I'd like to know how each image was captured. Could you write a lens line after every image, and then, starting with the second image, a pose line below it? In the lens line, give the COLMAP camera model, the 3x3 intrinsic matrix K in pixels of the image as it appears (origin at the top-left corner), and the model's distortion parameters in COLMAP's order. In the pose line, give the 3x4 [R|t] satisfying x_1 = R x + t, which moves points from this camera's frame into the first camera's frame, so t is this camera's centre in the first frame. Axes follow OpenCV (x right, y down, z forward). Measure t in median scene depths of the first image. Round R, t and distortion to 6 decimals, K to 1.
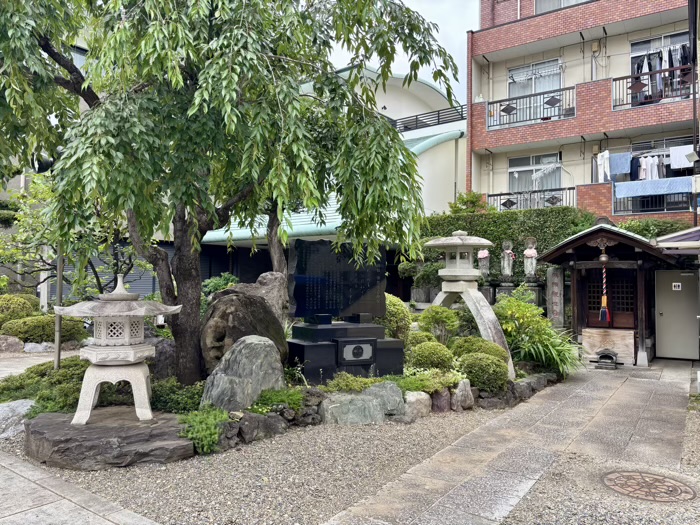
lens RADIAL K [[525.8, 0, 349.2], [0, 525.8, 267.4], [0, 0, 1]] dist [0.028508, -0.020343]
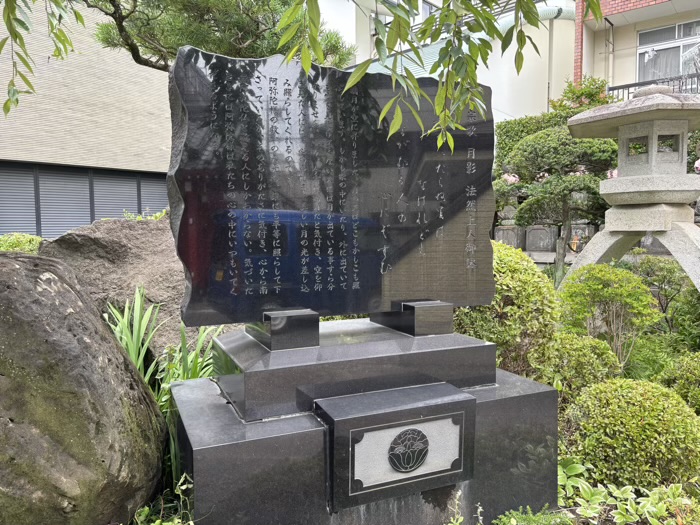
lens RADIAL K [[525.8, 0, 350.6], [0, 525.8, 263.6], [0, 0, 1]] dist [0.028508, -0.020343]
pose [[0.994239, -0.014859, -0.106147, 0.016907], [0.024806, 0.995356, 0.093007, 0.035566], [0.104272, -0.095104, 0.989991, 0.724722]]
